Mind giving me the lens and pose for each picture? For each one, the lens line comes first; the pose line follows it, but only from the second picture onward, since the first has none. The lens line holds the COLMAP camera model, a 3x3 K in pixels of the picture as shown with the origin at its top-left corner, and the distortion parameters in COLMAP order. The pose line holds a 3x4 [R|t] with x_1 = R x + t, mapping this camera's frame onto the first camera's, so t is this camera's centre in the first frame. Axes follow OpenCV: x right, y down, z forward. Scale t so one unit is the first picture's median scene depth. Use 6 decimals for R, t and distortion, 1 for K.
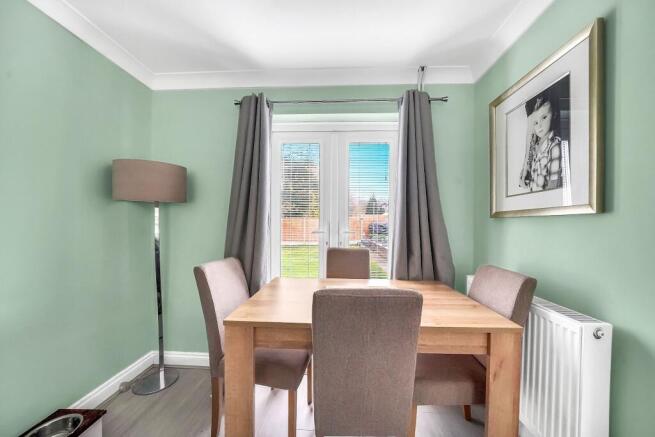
lens RADIAL K [[239.1, 0, 330.3], [0, 239.1, 228.5], [0, 0, 1]] dist [-0.047854, -0.000083]
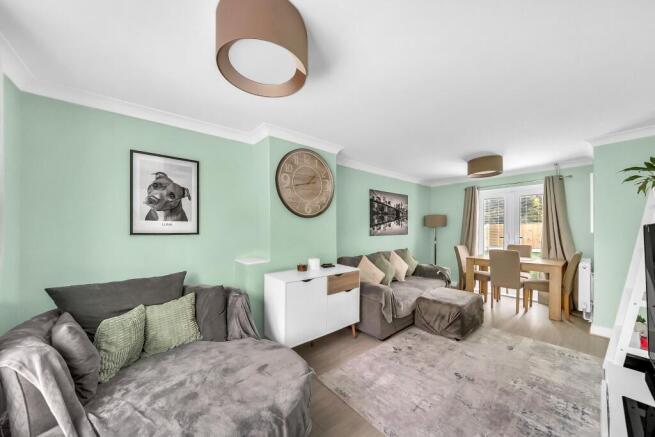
lens RADIAL K [[242.6, 0, 321.4], [0, 242.6, 230.3], [0, 0, 1]] dist [-0.001170, -0.000115]
pose [[0.683112, -0.001293, -0.730312, 0.554131], [-0.006252, 0.999951, -0.007618, -0.027819], [0.730286, 0.009770, 0.683071, -2.236470]]
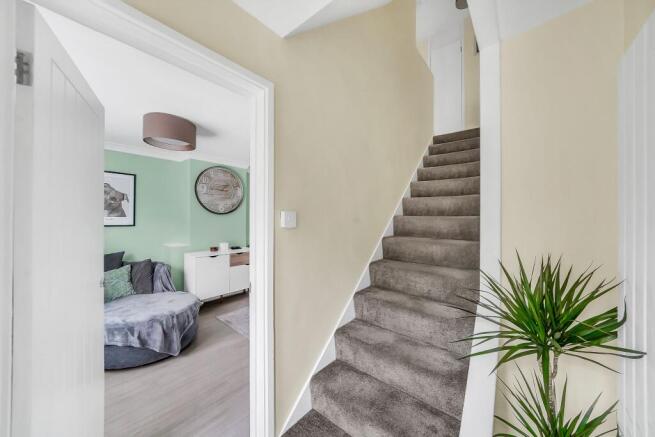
lens RADIAL K [[247.0, 0, 327.5], [0, 247.0, 218.5], [0, 0, 1]] dist [-0.001548, -0.000068]
pose [[0.801720, 0.006602, -0.597663, 1.592578], [-0.016390, 0.999806, -0.010942, -0.078538], [0.597475, 0.018568, 0.801673, -2.493423]]
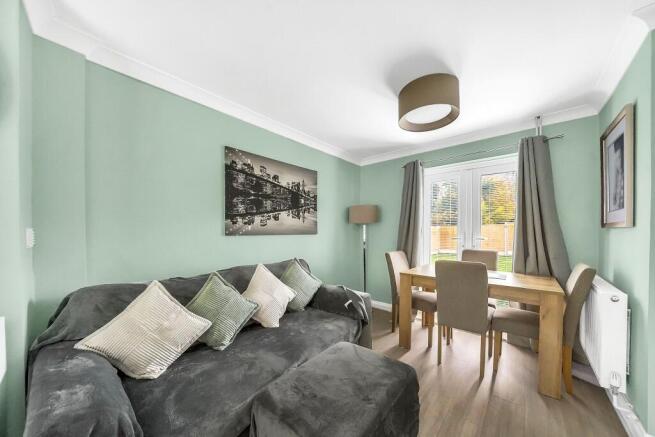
lens RADIAL K [[229.5, 0, 326.9], [0, 229.5, 235.1], [0, 0, 1]] dist [-0.001905, -0.000127]
pose [[0.778932, 0.003514, -0.627098, 0.273648], [-0.007748, 0.999962, -0.004020, 0.005805], [0.627060, 0.007990, 0.778930, -0.796751]]
